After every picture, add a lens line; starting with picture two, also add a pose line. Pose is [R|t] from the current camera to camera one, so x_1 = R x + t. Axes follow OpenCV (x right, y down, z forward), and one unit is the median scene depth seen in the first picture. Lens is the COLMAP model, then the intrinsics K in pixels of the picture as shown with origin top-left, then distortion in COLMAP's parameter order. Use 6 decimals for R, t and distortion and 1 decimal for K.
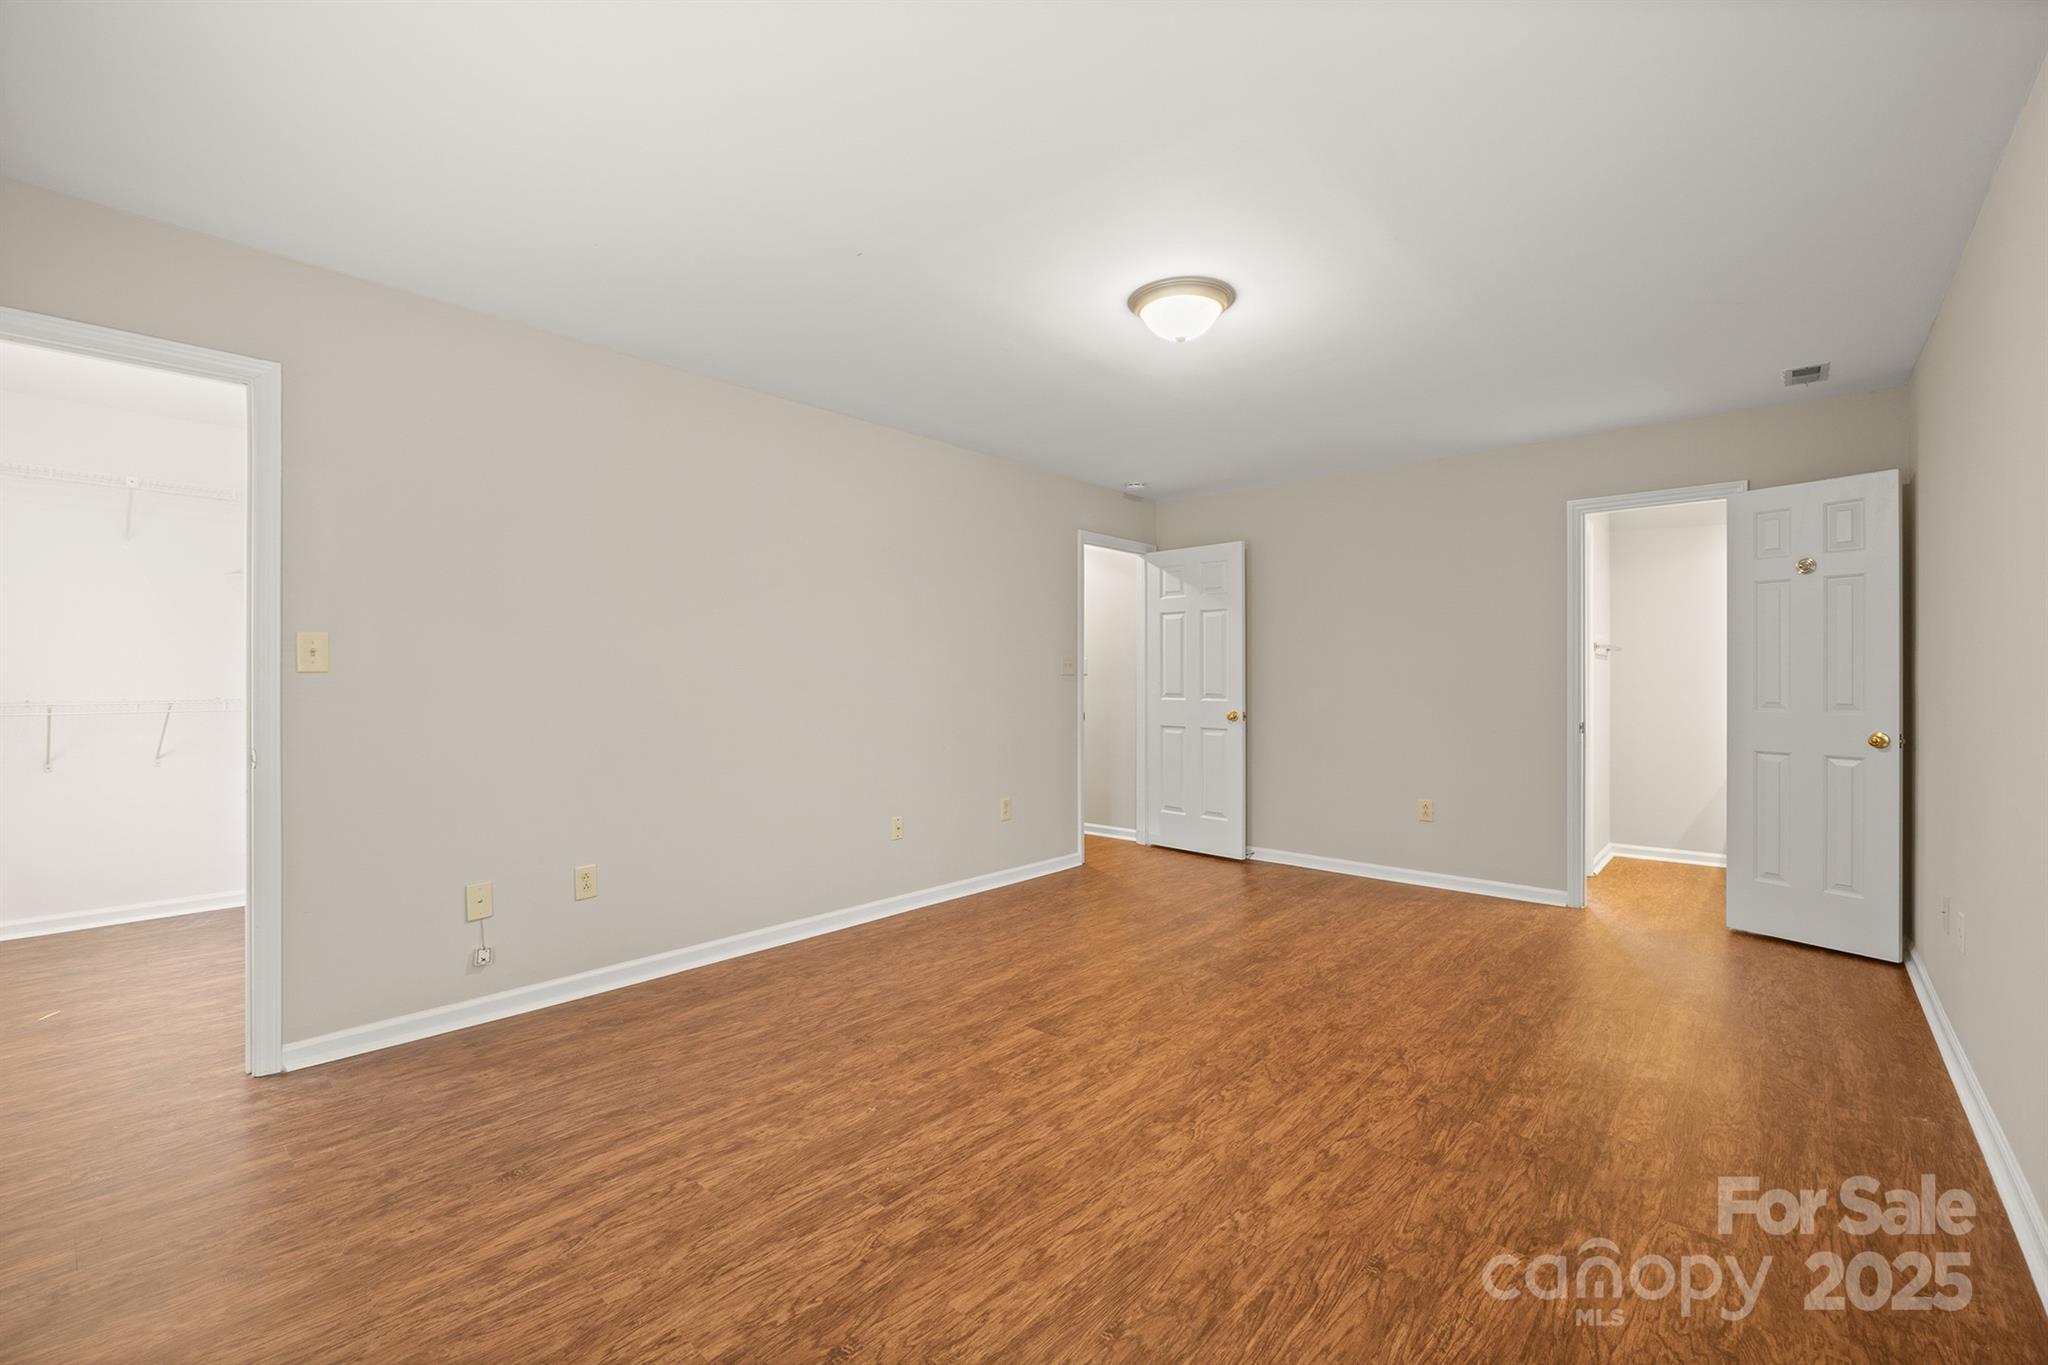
lens RADIAL K [[859.1, 0, 1043.8], [0, 859.1, 679.9], [0, 0, 1]] dist [-0.007751, 0.000403]
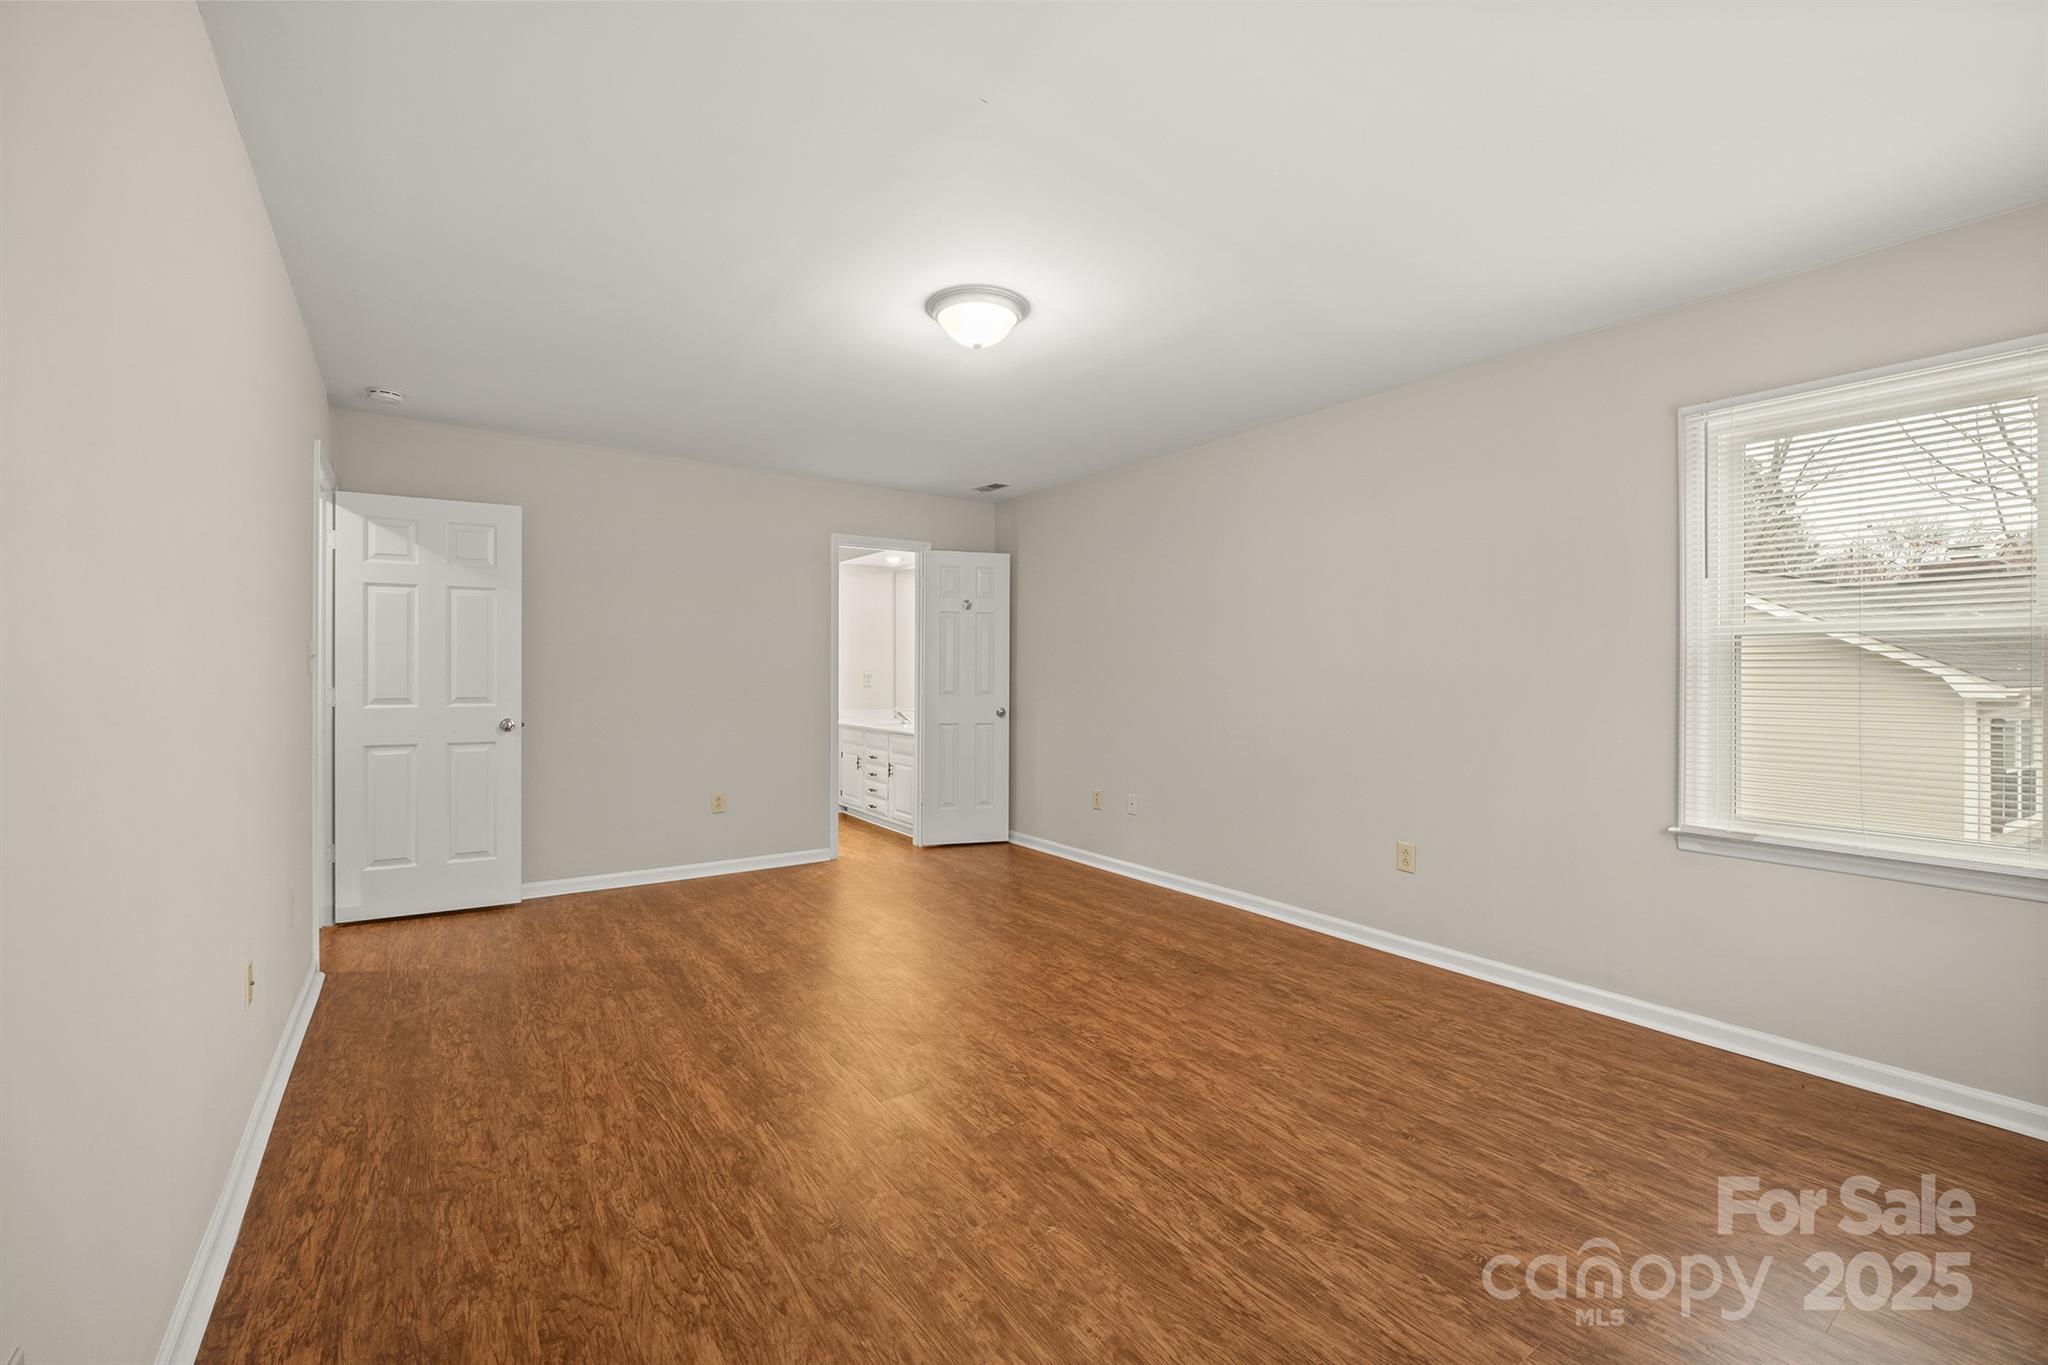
lens RADIAL K [[859.1, 0, 969.2], [0, 859.1, 668.1], [0, 0, 1]] dist [-0.007751, 0.000403]
pose [[0.272868, 0.004266, 0.962042, -0.906364], [0.004233, 0.999975, -0.005635, -0.008494], [-0.962042, 0.005610, 0.272843, 0.793507]]
